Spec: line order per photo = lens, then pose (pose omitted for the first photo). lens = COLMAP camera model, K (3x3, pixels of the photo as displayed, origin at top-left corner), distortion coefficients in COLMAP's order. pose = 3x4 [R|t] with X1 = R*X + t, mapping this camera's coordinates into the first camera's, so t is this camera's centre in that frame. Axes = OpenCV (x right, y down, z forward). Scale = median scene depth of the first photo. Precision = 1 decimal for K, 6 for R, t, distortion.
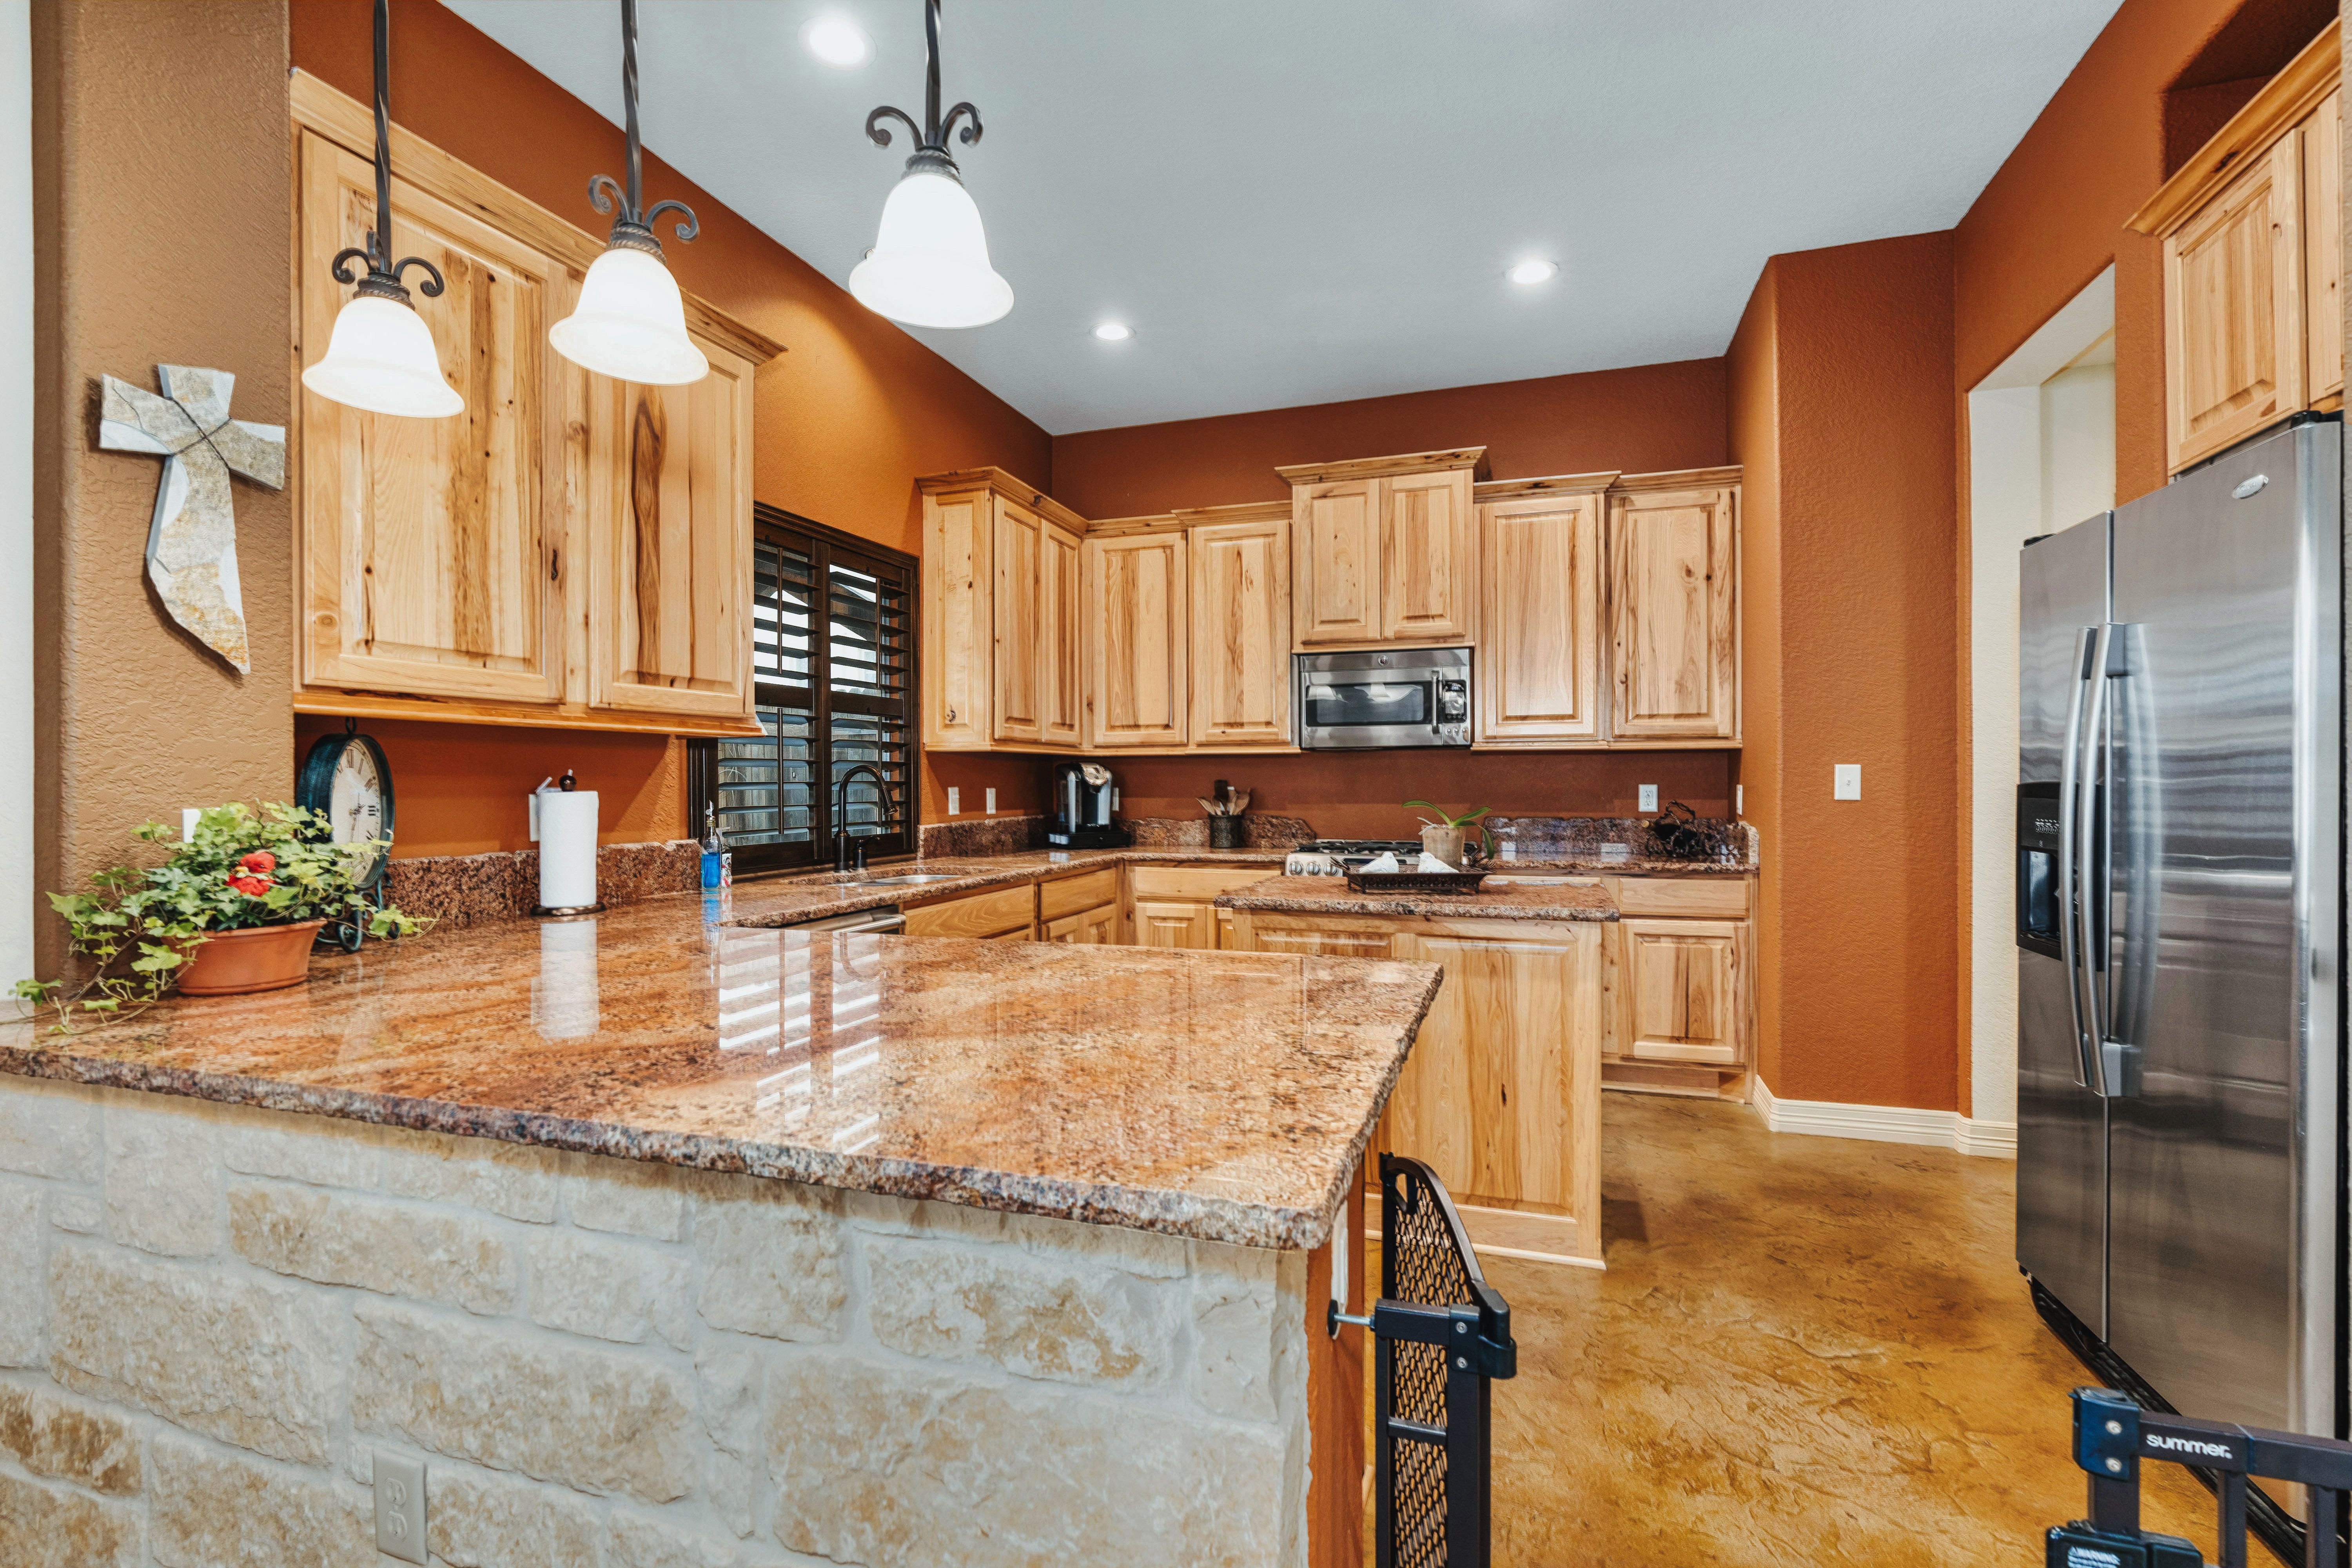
lens RADIAL K [[1070.3, 0, 1181.7], [0, 1070.3, 786.9], [0, 0, 1]] dist [-0.005325, 0.001163]
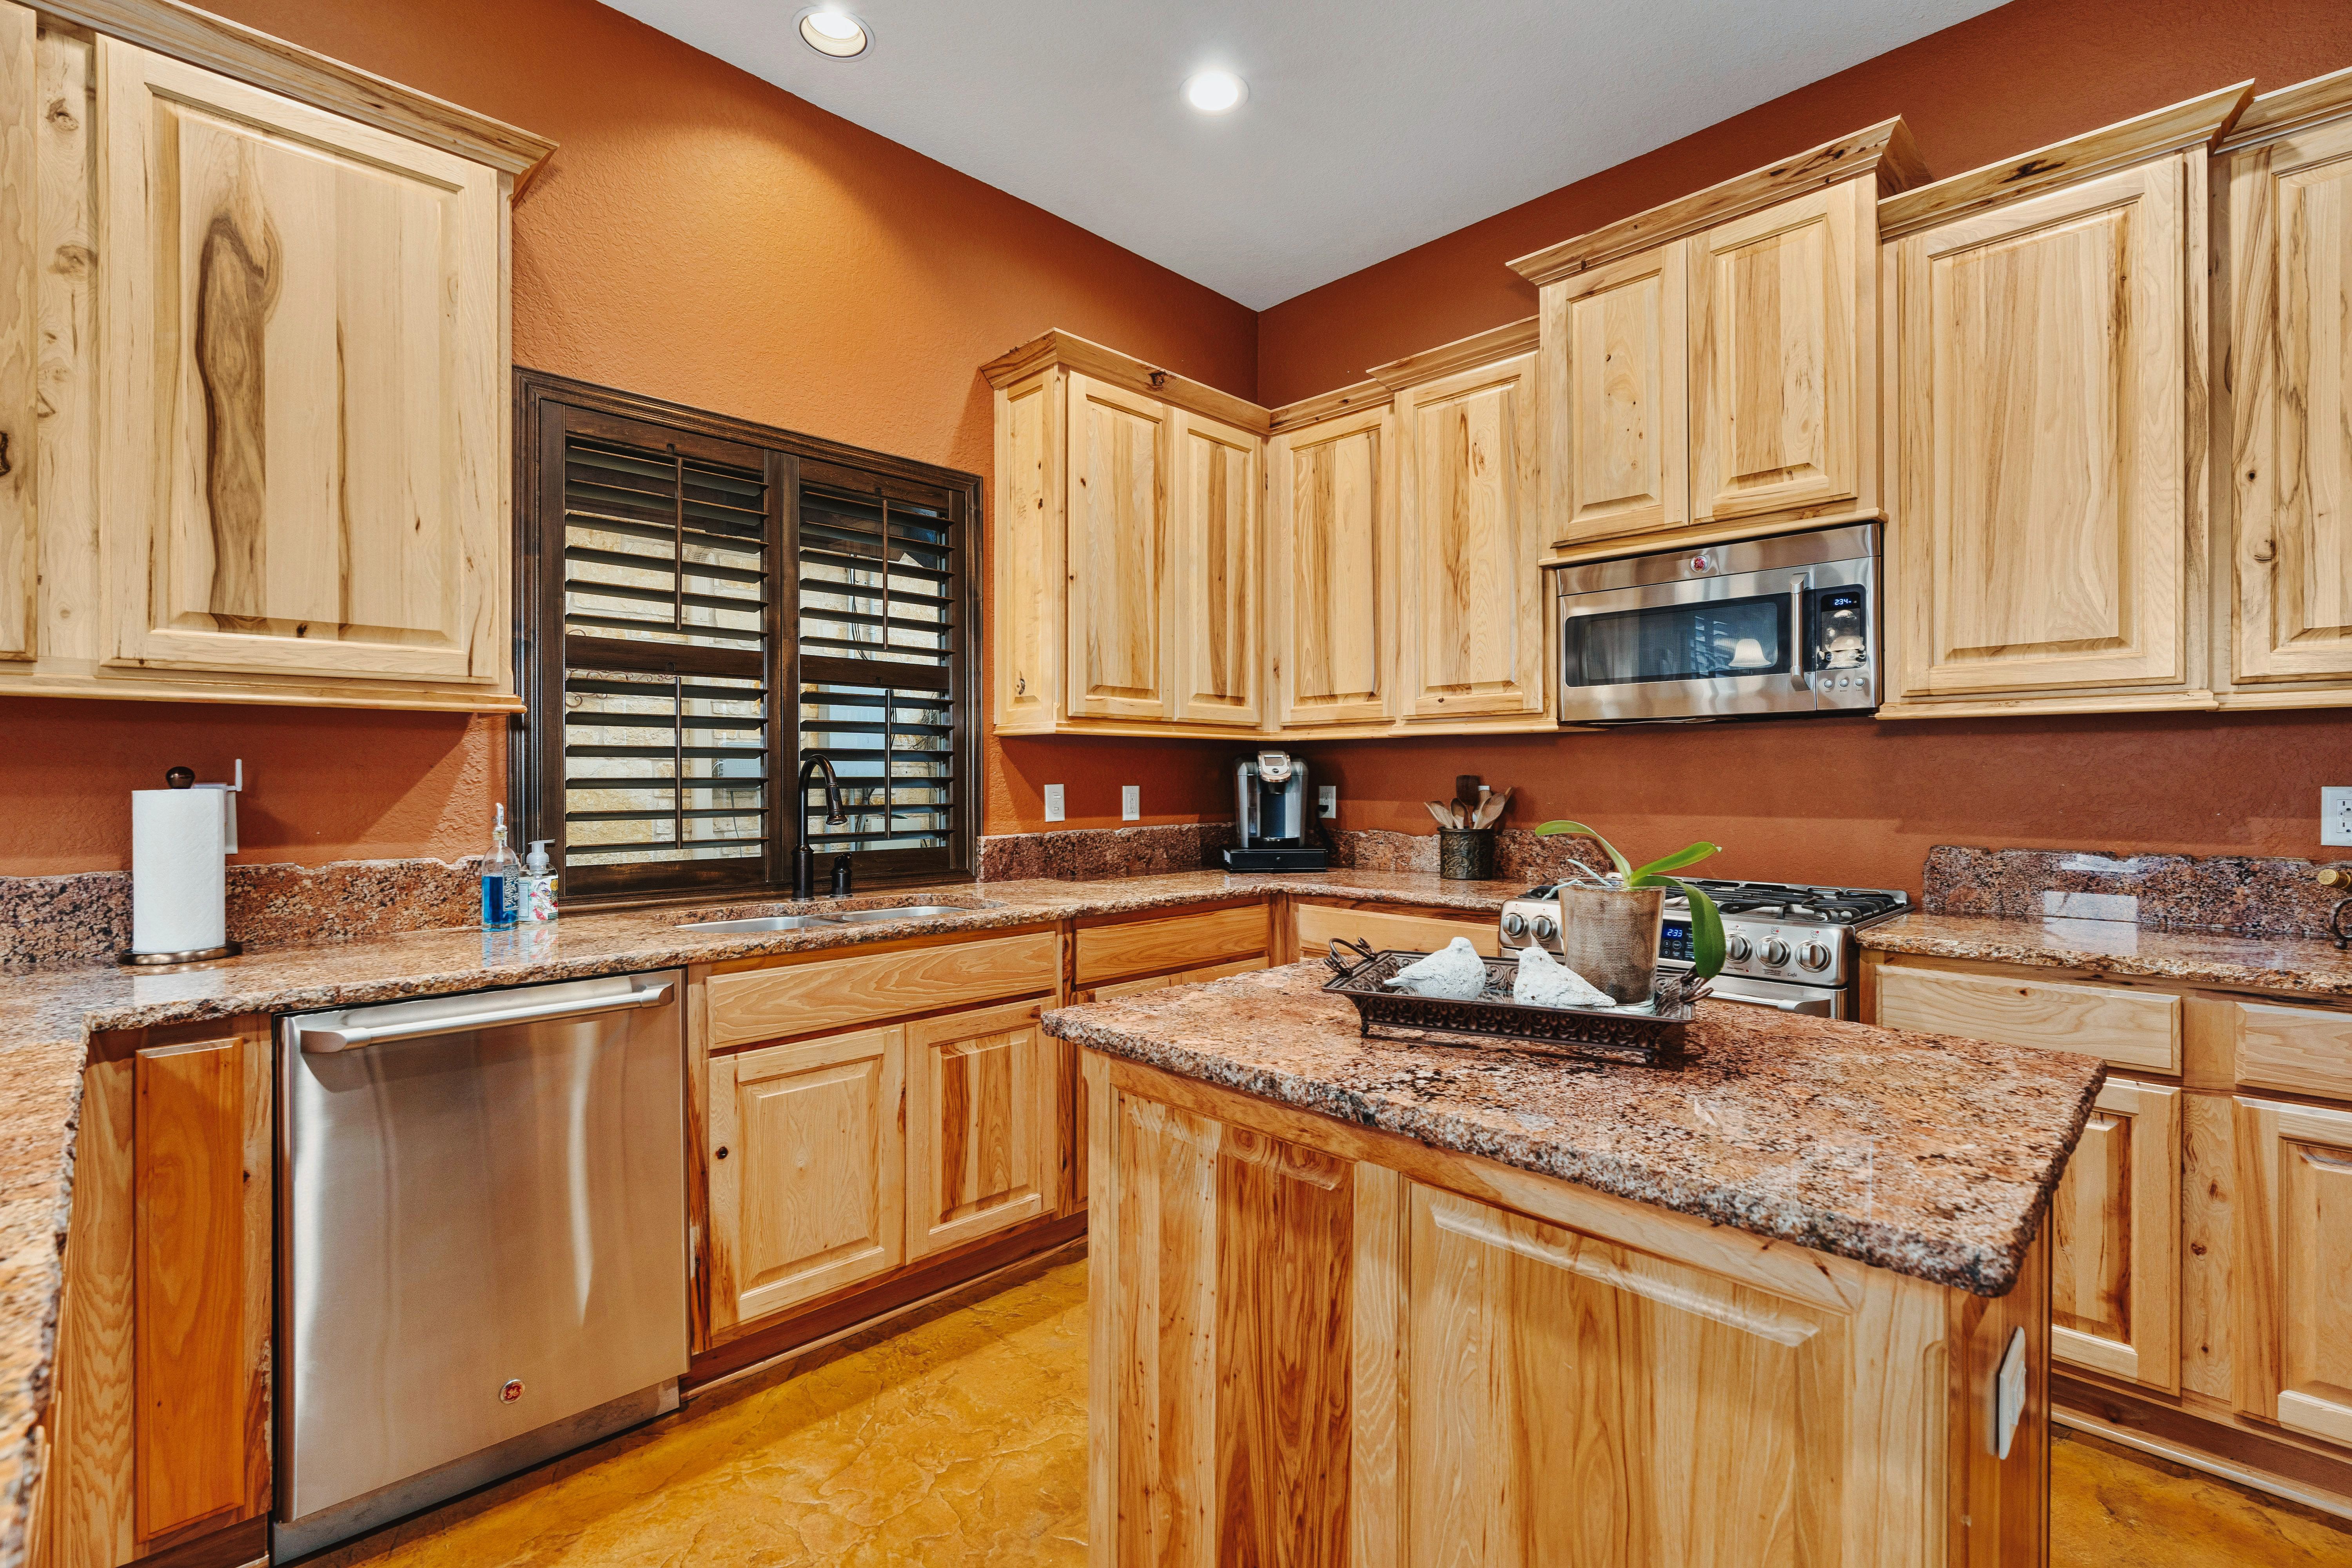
lens RADIAL K [[1064.2, 0, 1180.1], [0, 1064.2, 781.4], [0, 0, 1]] dist [-0.012835, 0.006093]
pose [[0.895016, 0.003078, -0.446024, 0.205898], [-0.003674, 0.999993, -0.000470, -0.001851], [0.446019, 0.002059, 0.895021, 0.403095]]
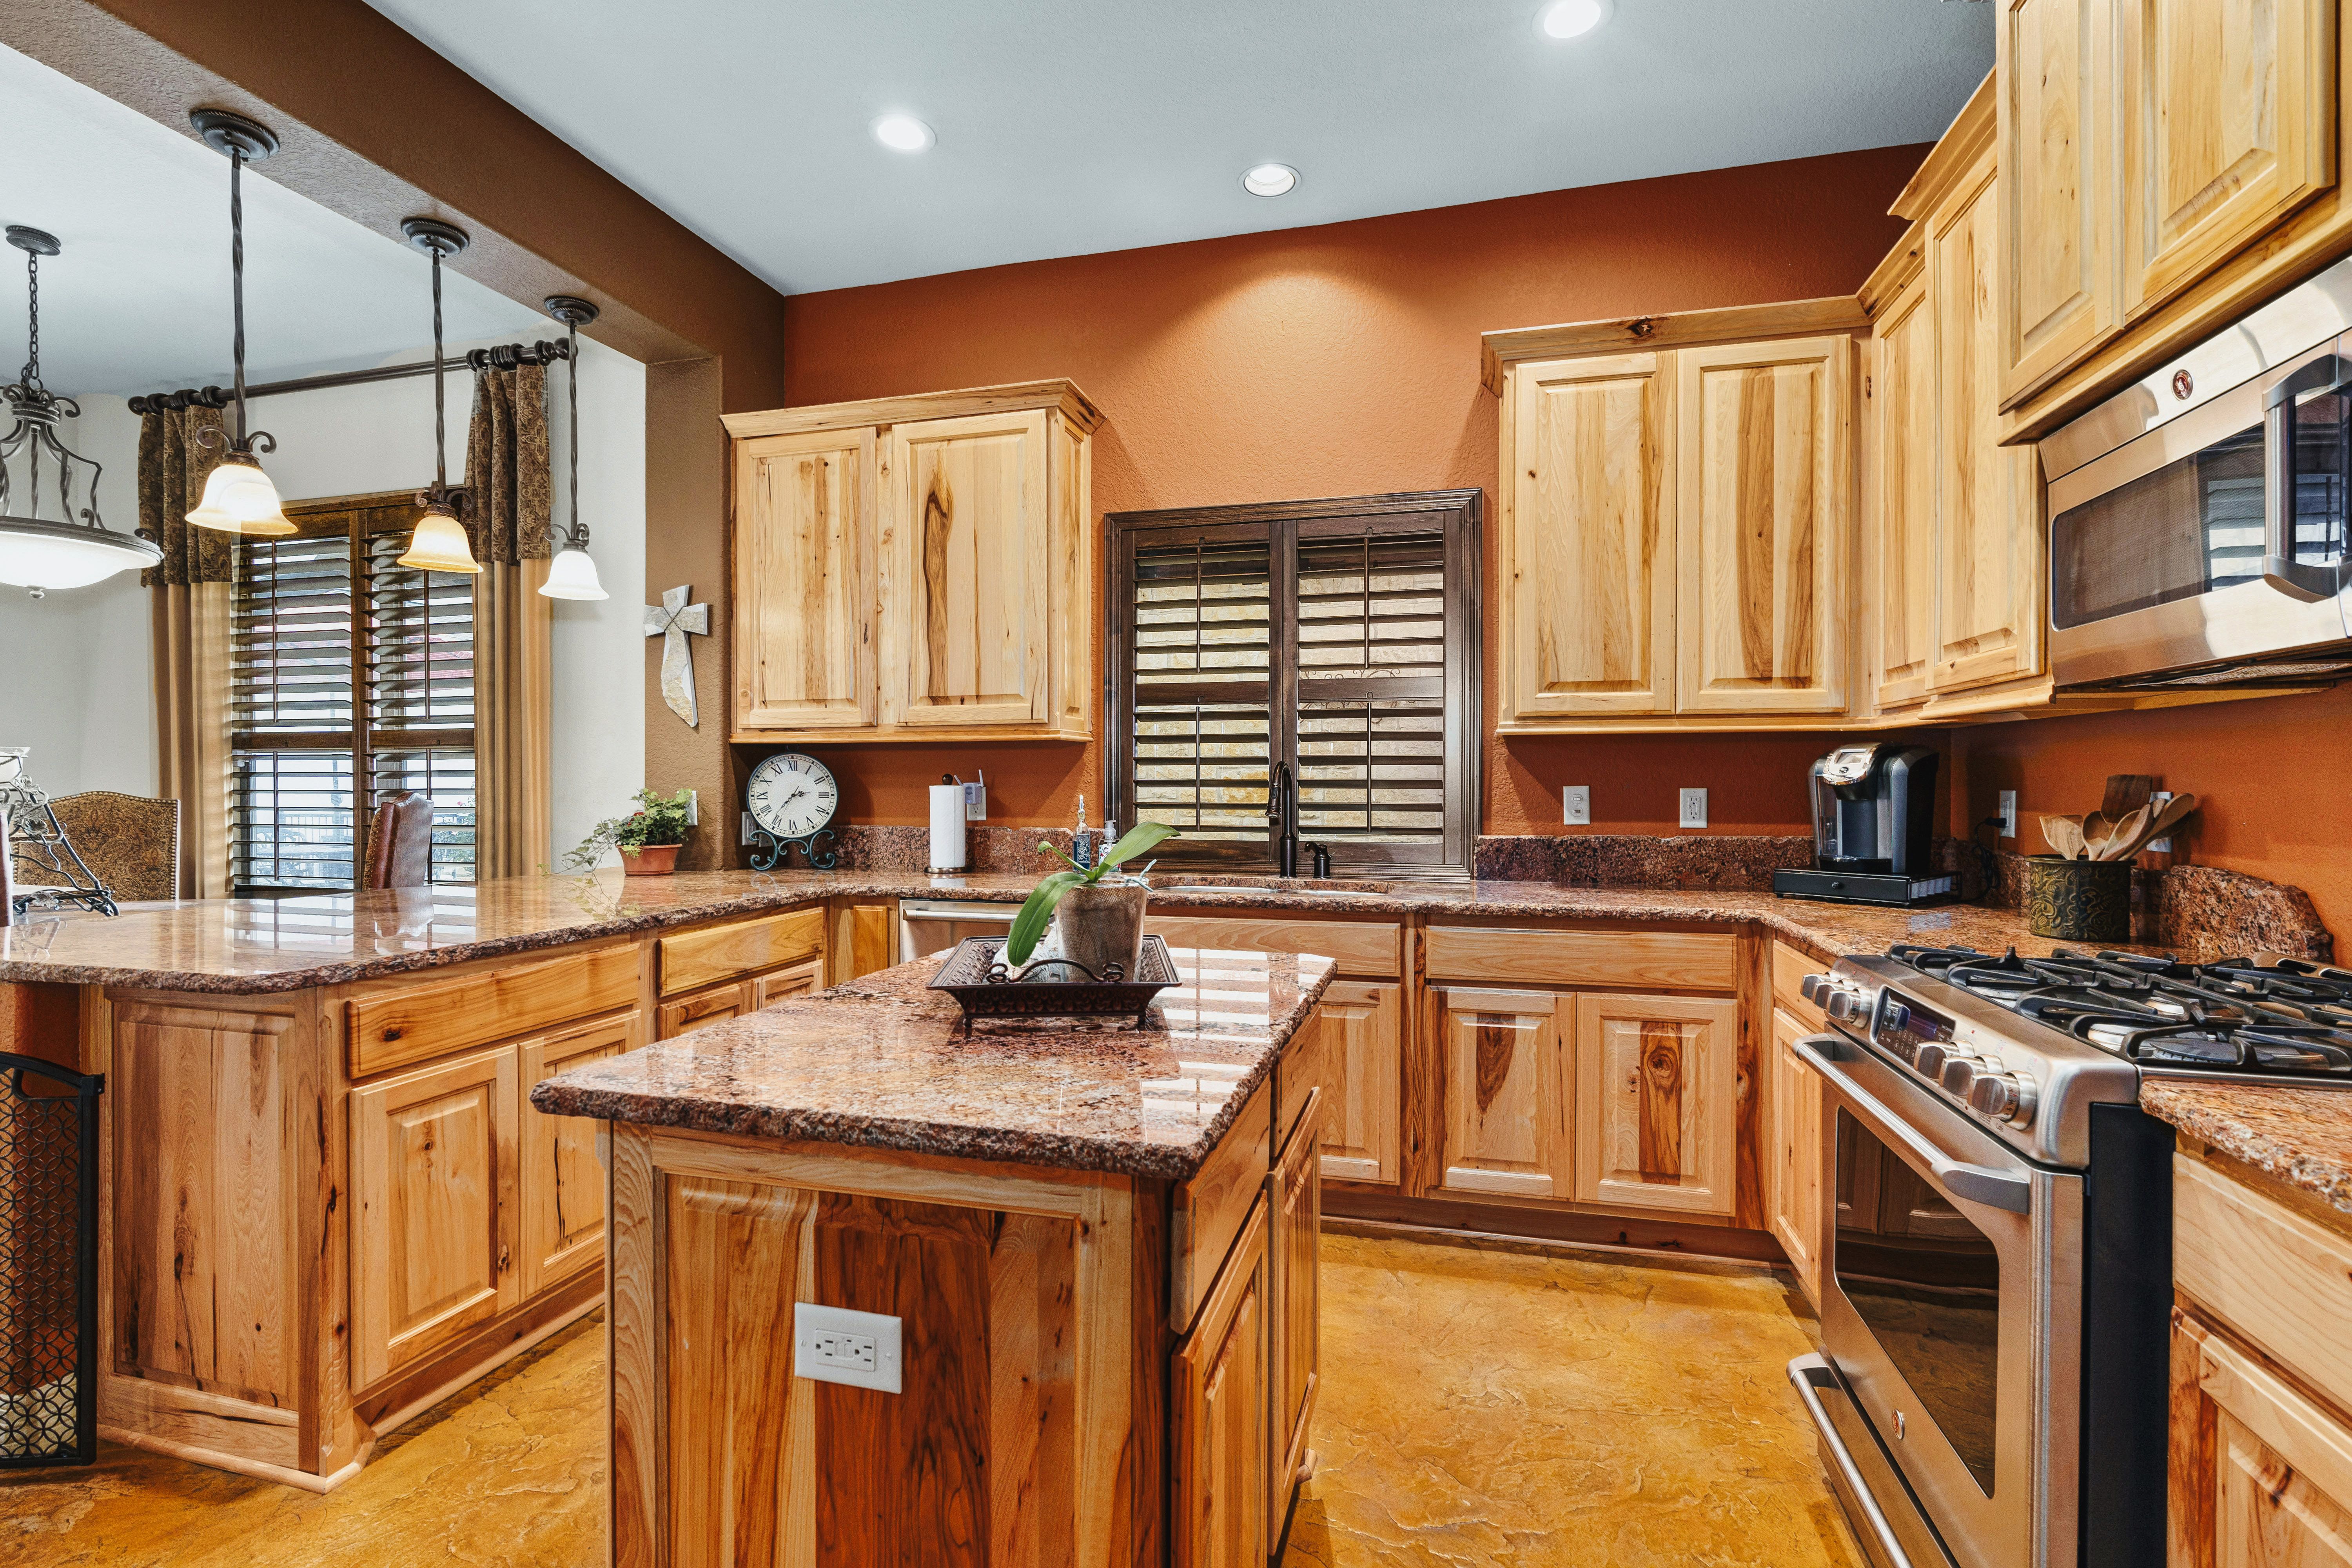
lens RADIAL K [[1070.3, 0, 1181.7], [0, 1070.3, 786.9], [0, 0, 1]] dist [-0.005325, 0.001163]
pose [[0.058220, 0.009376, -0.998260, 0.510227], [-0.003882, 0.999950, 0.009166, -0.004770], [0.998296, 0.003342, 0.058253, 0.742201]]
